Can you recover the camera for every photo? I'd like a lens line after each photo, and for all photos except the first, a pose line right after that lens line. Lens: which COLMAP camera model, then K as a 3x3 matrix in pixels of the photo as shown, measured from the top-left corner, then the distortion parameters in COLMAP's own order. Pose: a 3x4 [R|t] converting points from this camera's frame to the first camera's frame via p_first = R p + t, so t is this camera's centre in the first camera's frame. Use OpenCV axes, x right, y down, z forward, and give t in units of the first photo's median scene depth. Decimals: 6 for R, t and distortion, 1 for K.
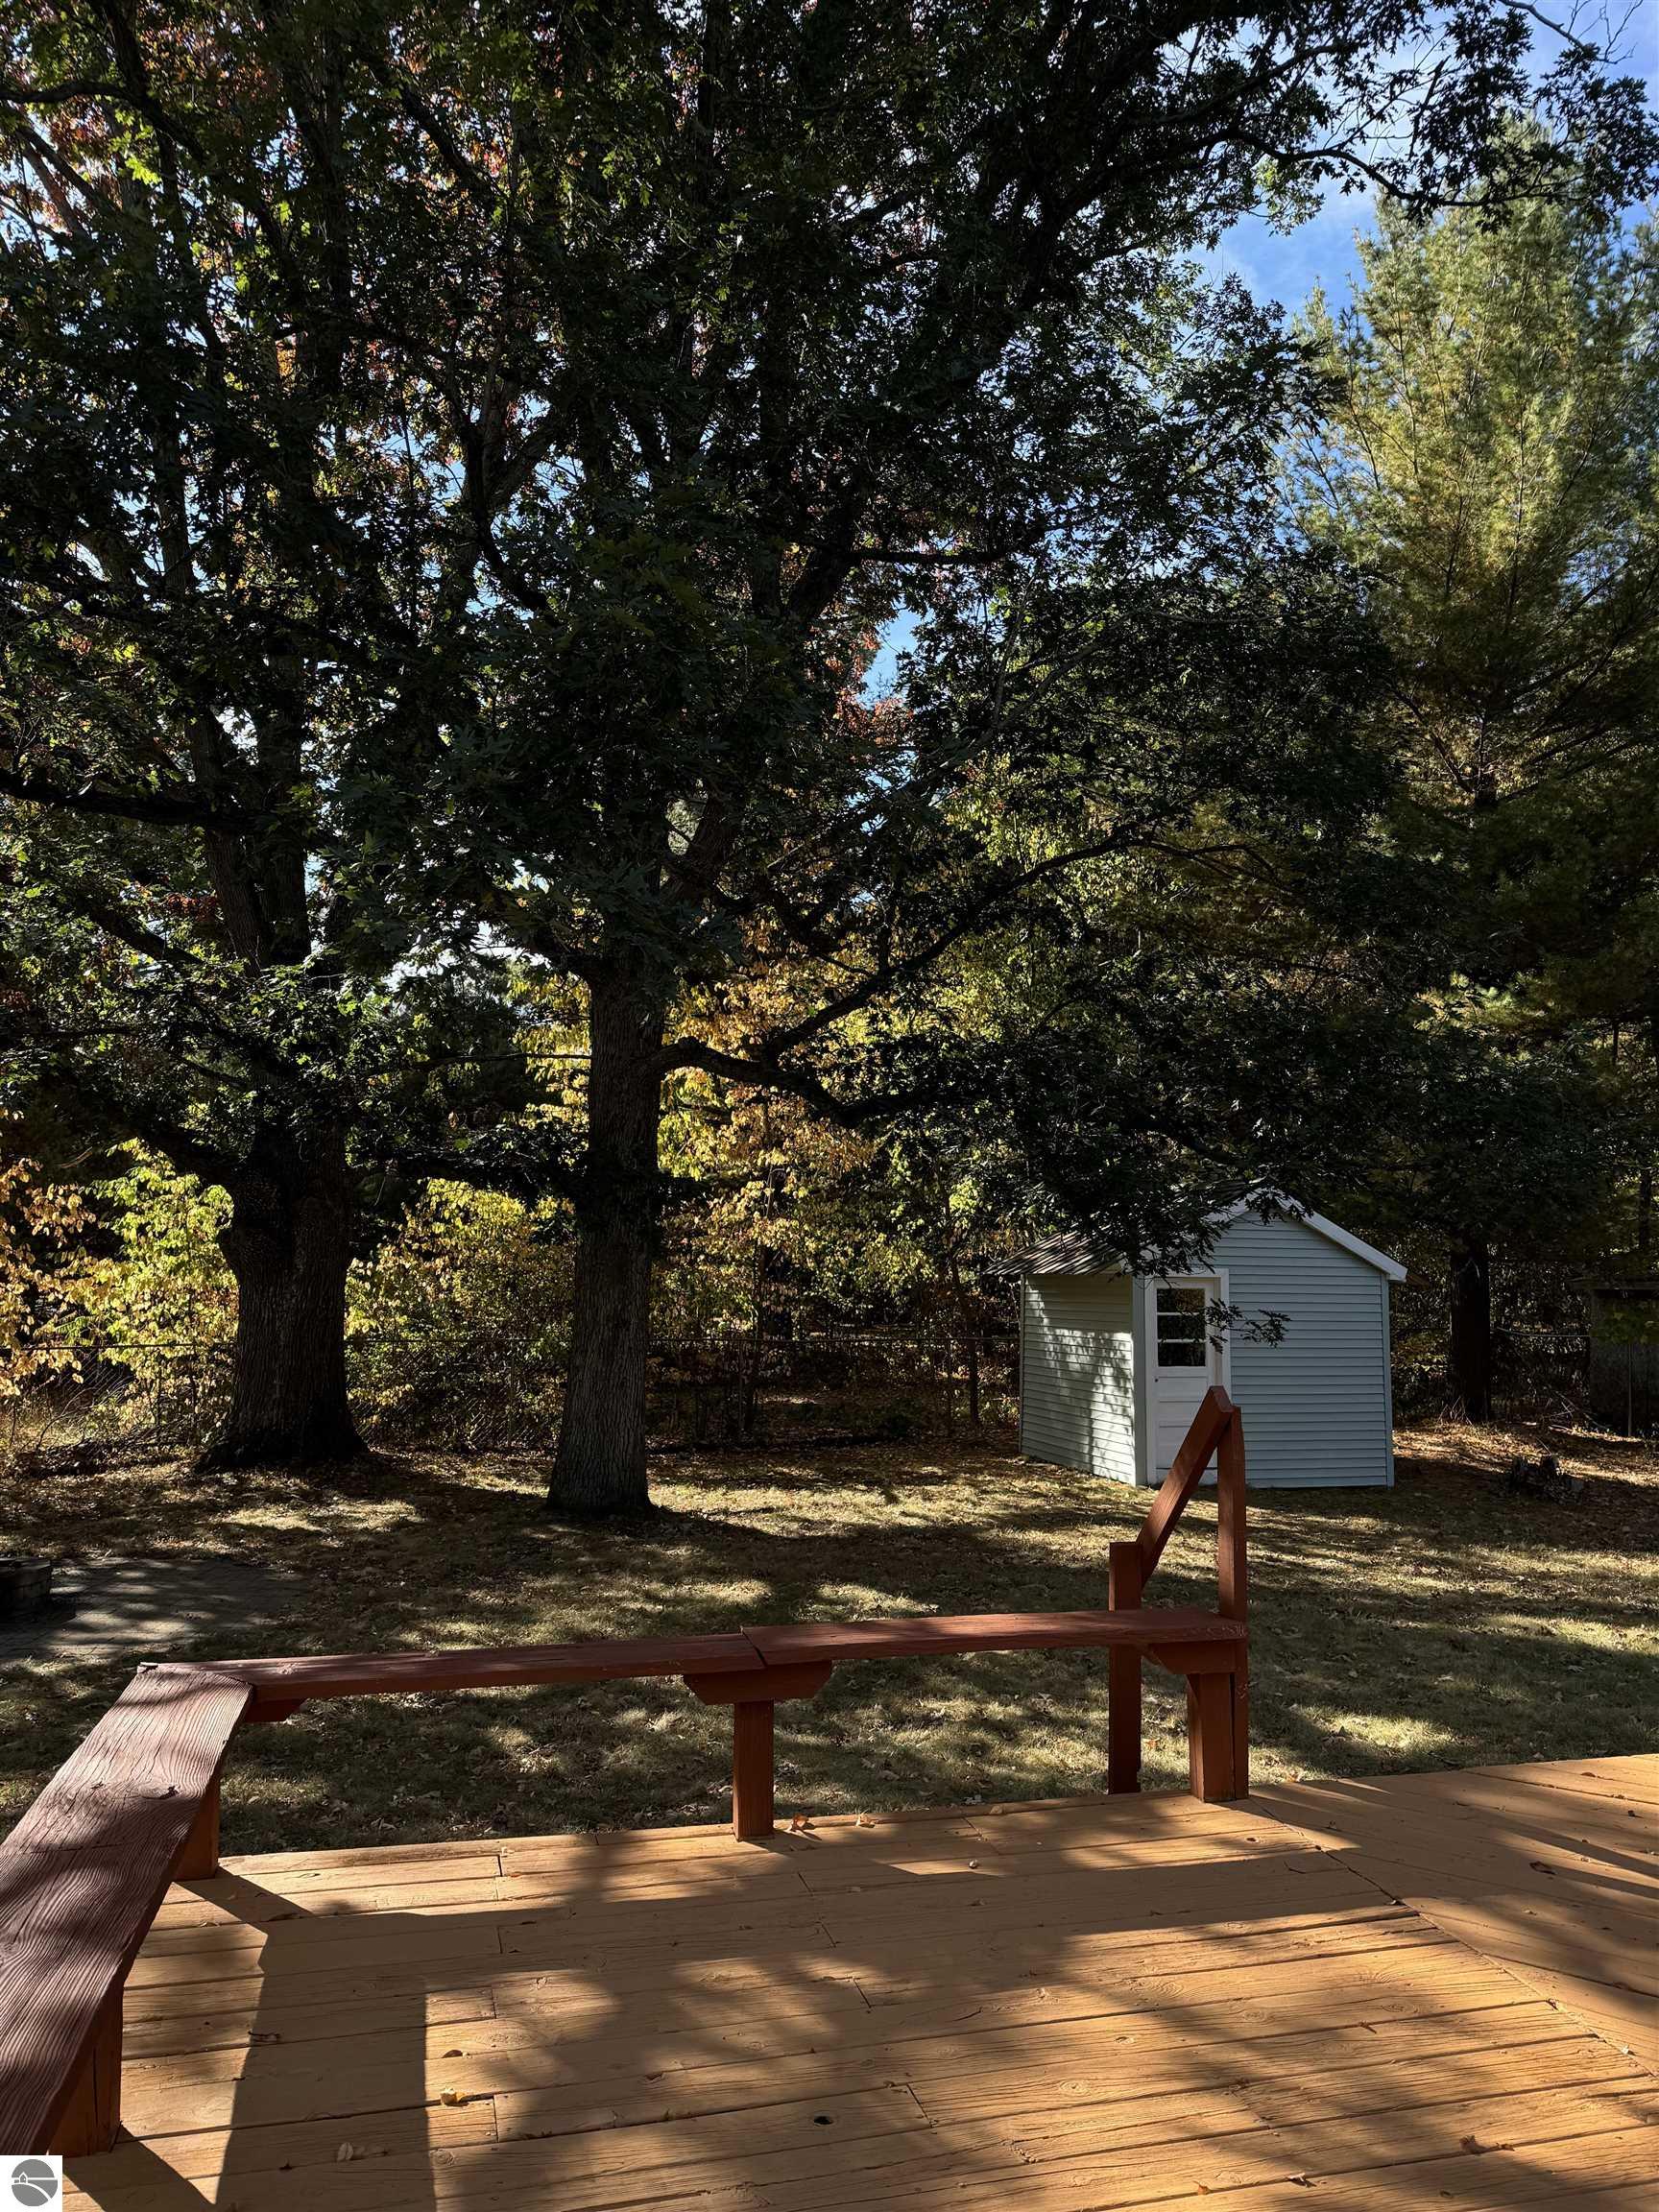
lens RADIAL K [[1444.3, 0, 817.2], [0, 1444.3, 1112.1], [0, 0, 1]] dist [0.000892, -0.127594]
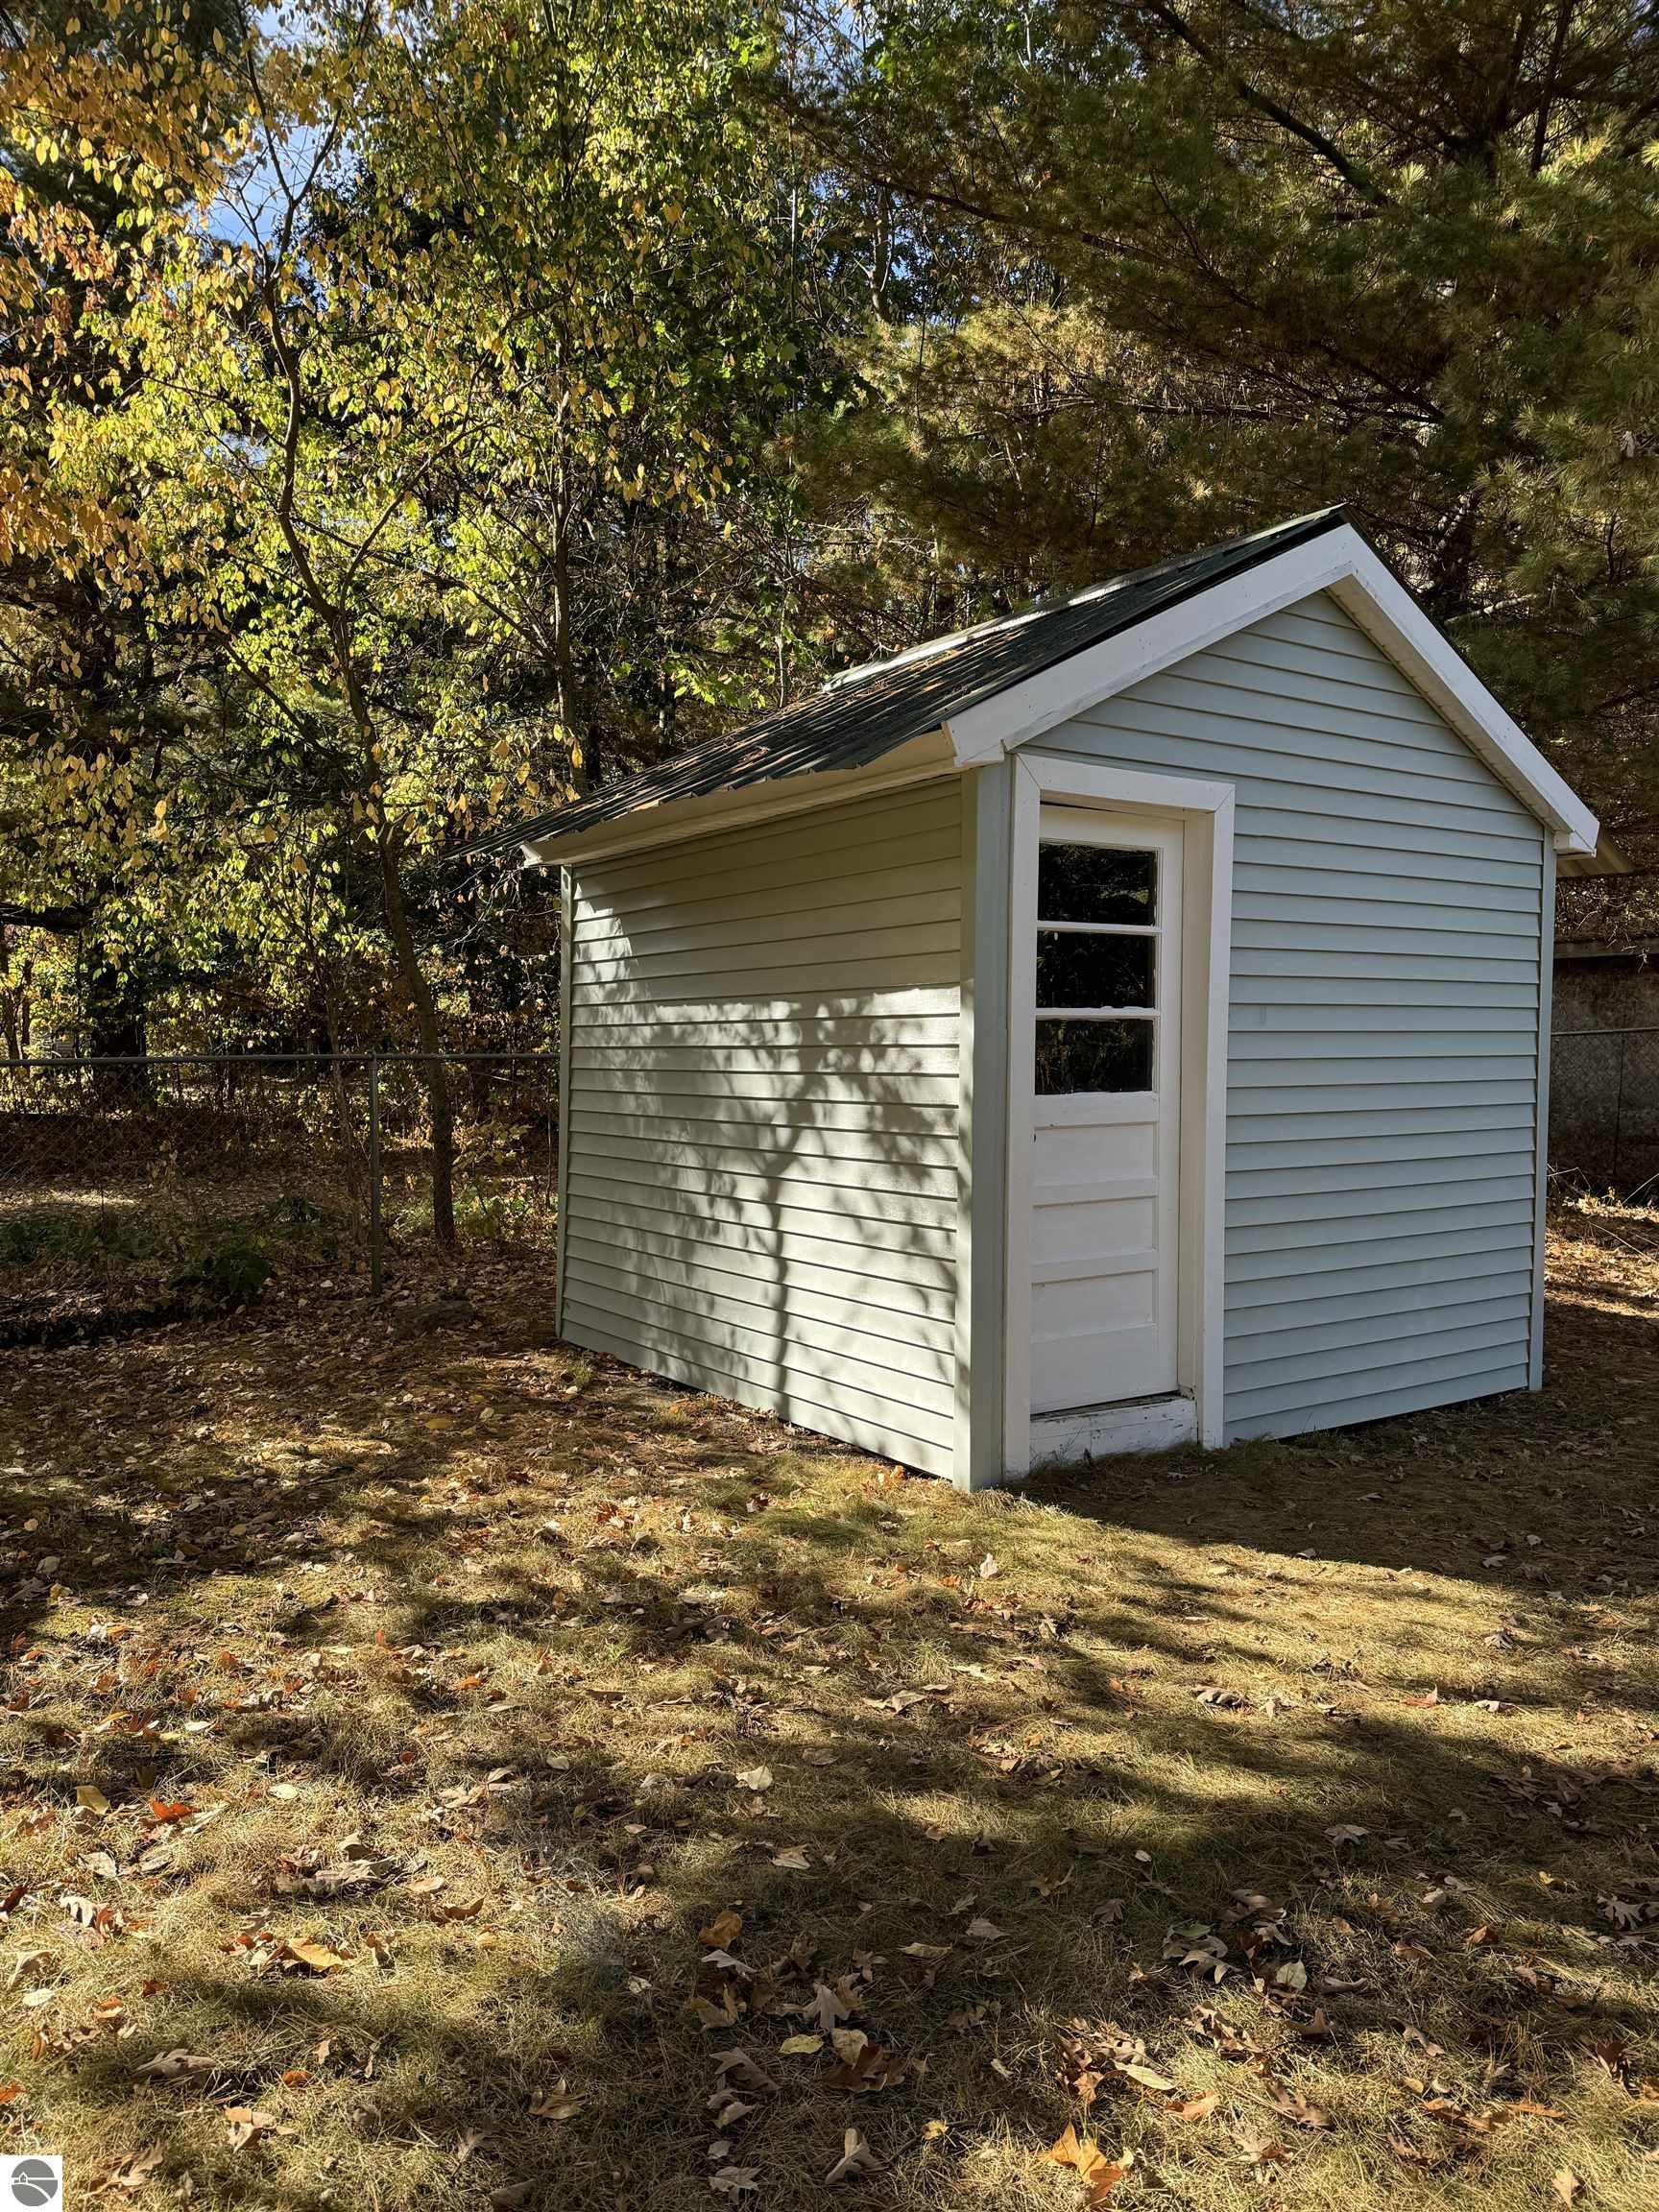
lens RADIAL K [[1444.3, 0, 817.2], [0, 1444.3, 1112.1], [0, 0, 1]] dist [0.000892, -0.127594]
pose [[0.940458, -0.033132, 0.338291, 0.086139], [-0.025568, 0.985523, 0.167603, 0.124800], [-0.338947, -0.166274, 0.925996, 0.705790]]
